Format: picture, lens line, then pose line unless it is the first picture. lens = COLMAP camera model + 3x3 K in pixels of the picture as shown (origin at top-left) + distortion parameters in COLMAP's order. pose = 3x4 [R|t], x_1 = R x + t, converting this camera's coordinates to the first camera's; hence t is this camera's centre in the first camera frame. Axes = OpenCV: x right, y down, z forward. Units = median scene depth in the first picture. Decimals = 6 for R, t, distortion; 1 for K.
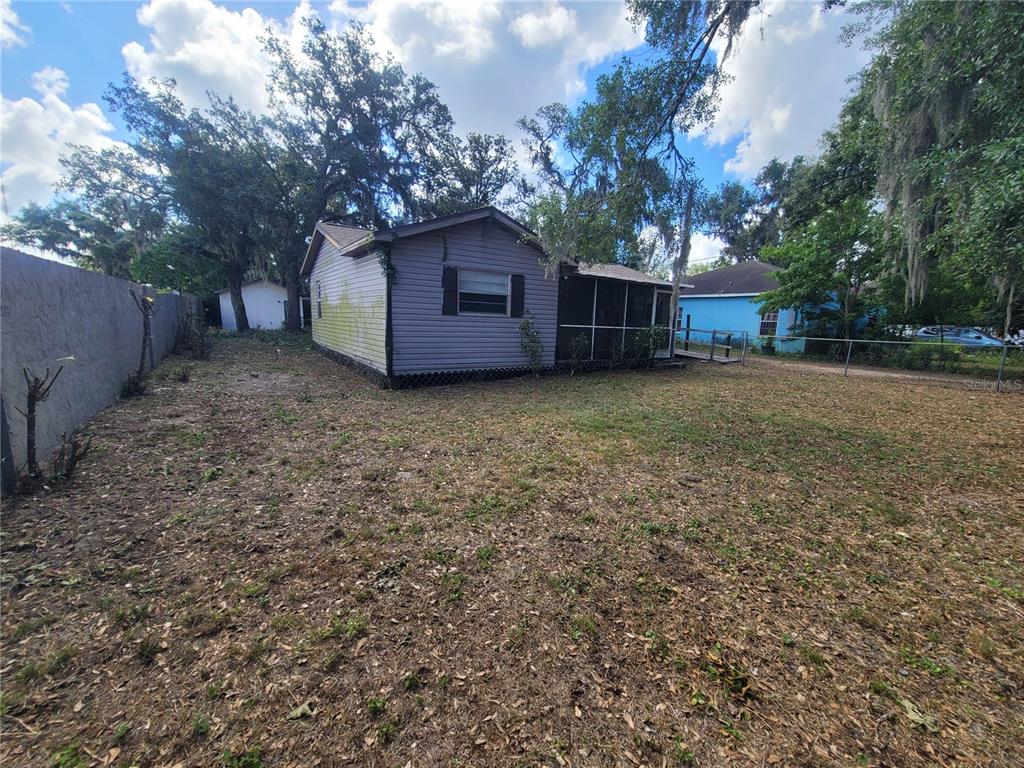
lens RADIAL K [[418.3, 0, 511.7], [0, 418.3, 388.5], [0, 0, 1]] dist [0.000092, 0.000301]
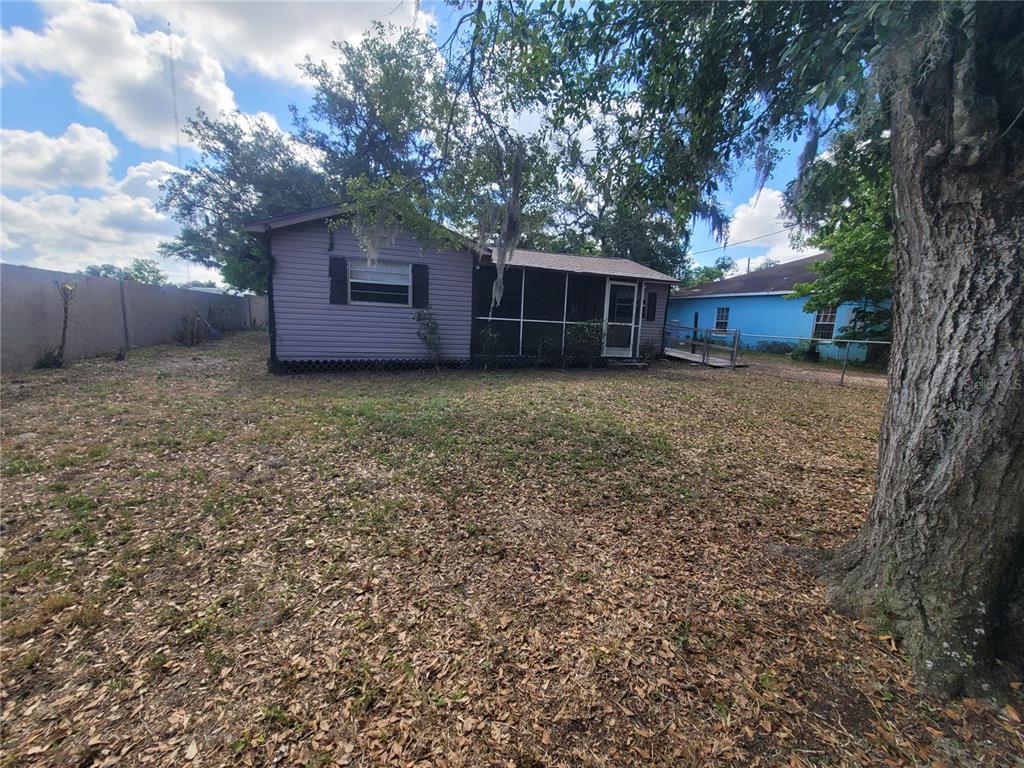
lens RADIAL K [[418.3, 0, 511.7], [0, 418.3, 388.5], [0, 0, 1]] dist [0.000092, 0.000301]
pose [[0.973596, 0.044846, -0.223830, 0.456199], [-0.047394, 0.998858, -0.006019, 0.014696], [0.223305, 0.016468, 0.974610, 0.093176]]
